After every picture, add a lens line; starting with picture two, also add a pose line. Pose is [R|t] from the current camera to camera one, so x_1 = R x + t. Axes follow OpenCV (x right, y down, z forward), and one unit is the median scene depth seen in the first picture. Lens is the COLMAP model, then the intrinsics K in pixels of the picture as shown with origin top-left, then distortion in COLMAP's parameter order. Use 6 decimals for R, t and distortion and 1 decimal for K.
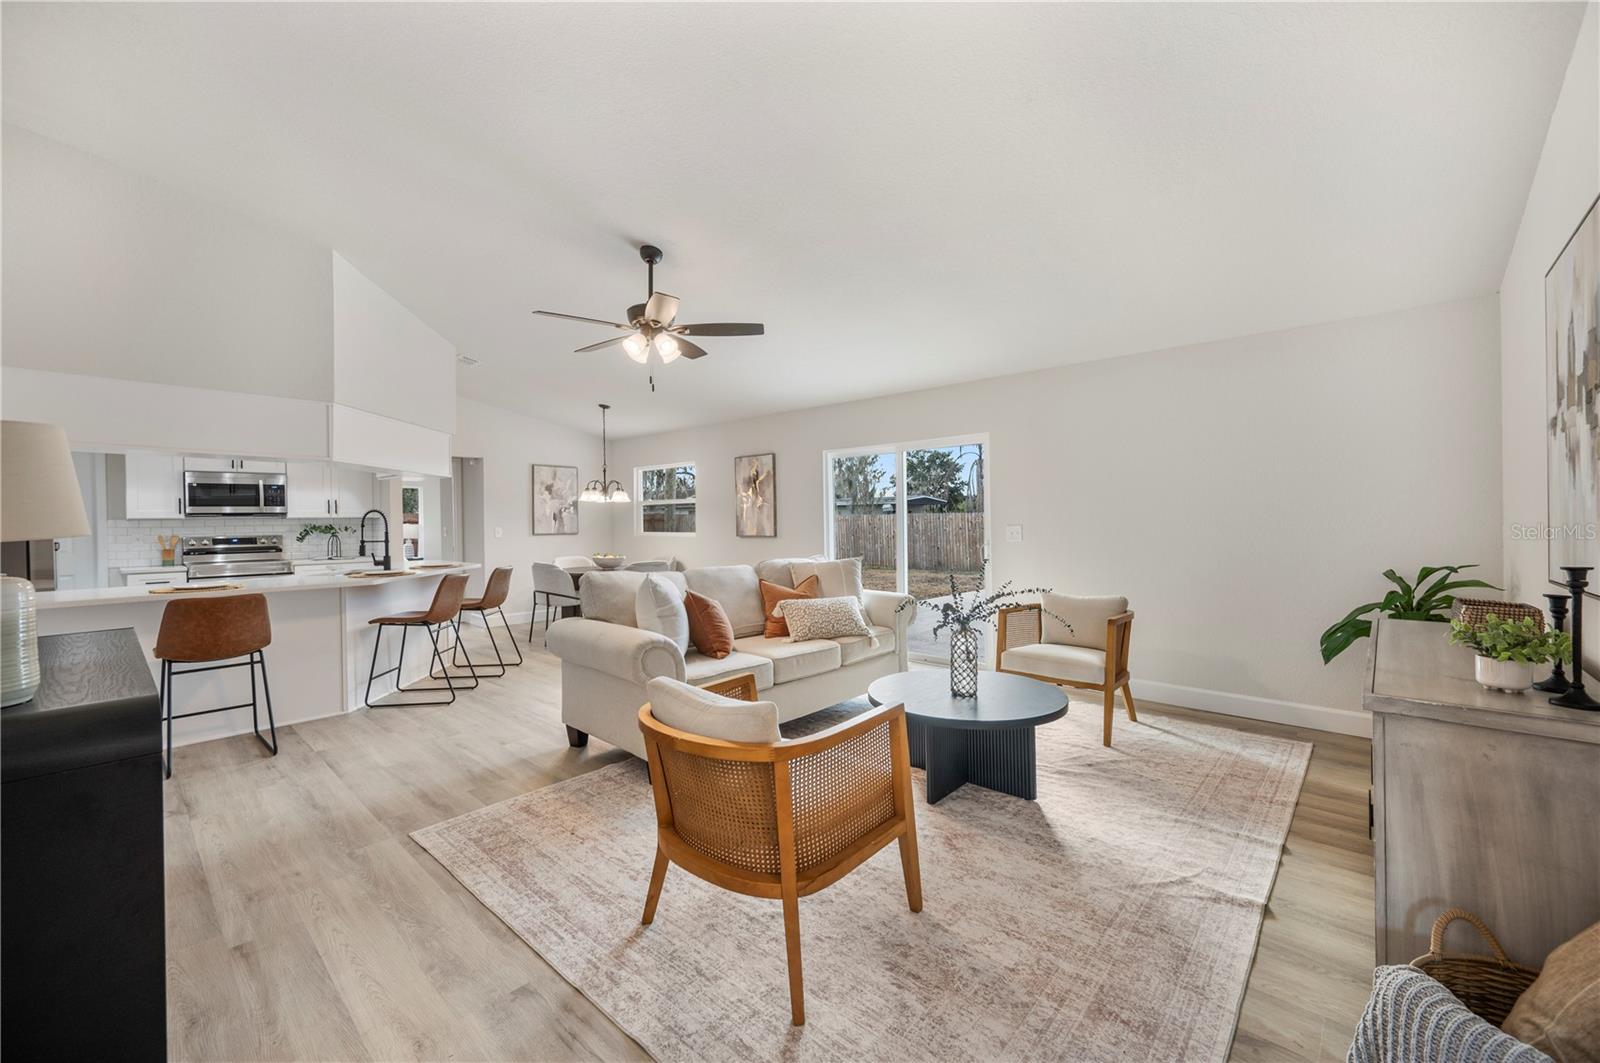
lens RADIAL K [[635.9, 0, 803.4], [0, 635.9, 533.0], [0, 0, 1]] dist [-0.001021, -0.000044]
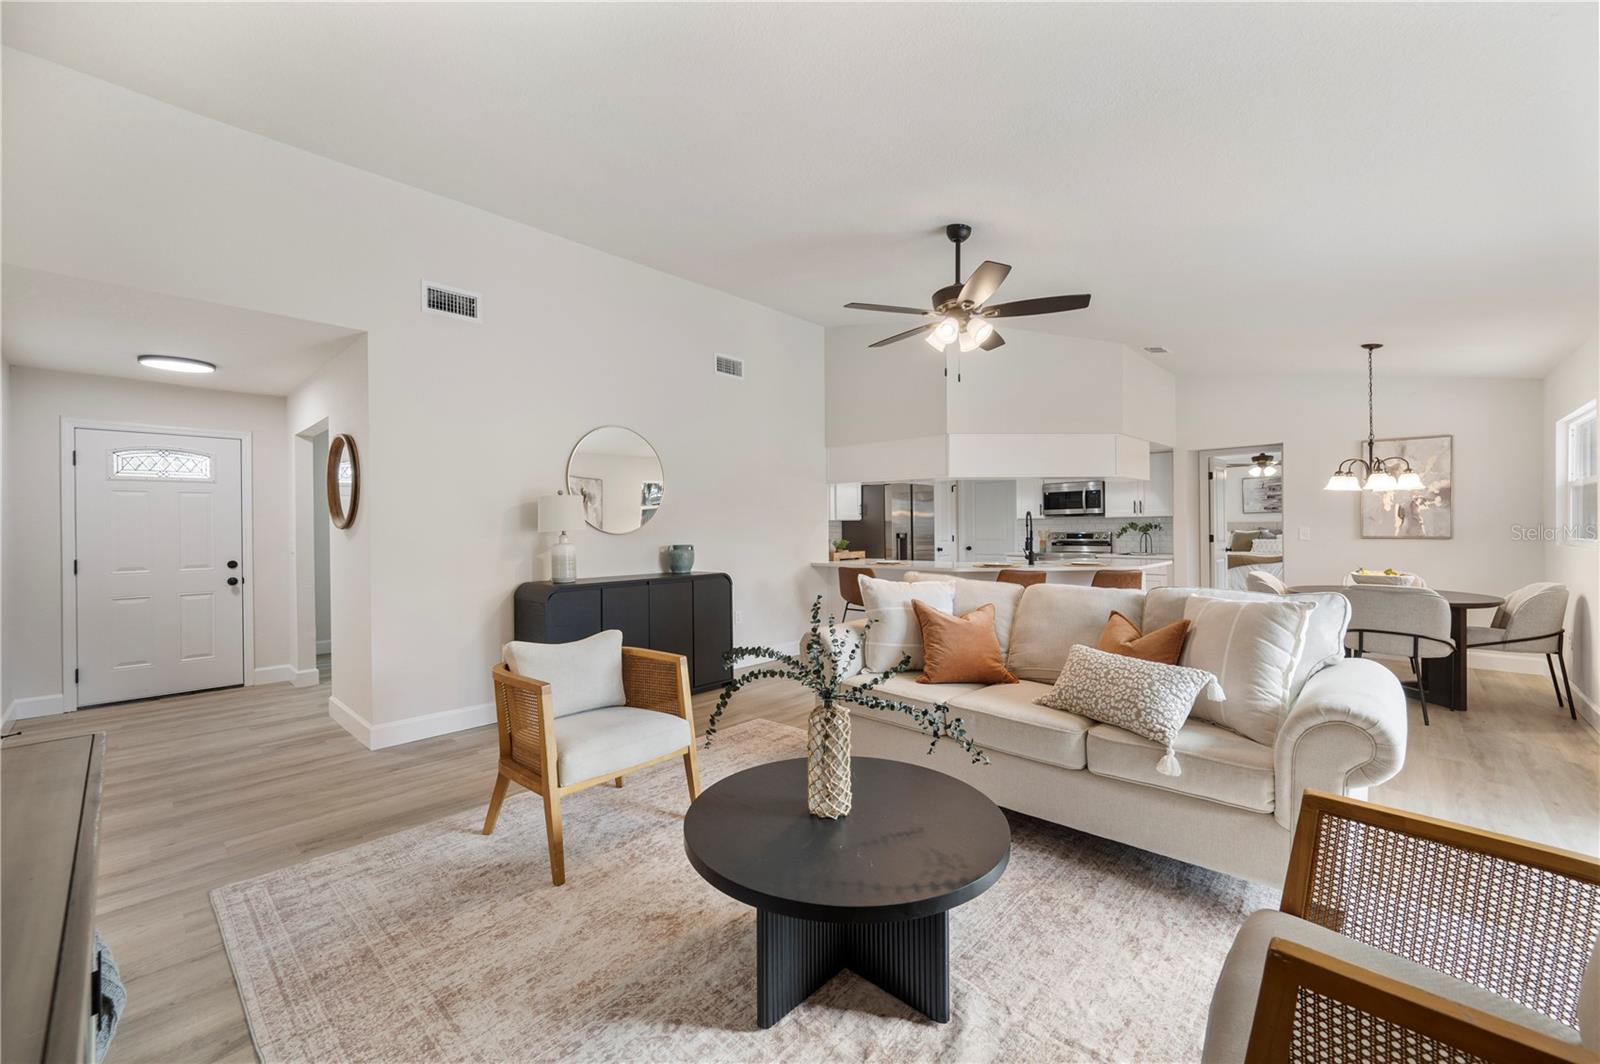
lens RADIAL K [[641.8, 0, 800.0], [0, 641.8, 532.0], [0, 0, 1]] dist [-0.000179, -0.000135]
pose [[-0.018010, 0.019012, -0.999657, 0.407198], [-0.010570, 0.999760, 0.019204, -0.013581], [0.999782, 0.010912, -0.017805, 0.458454]]
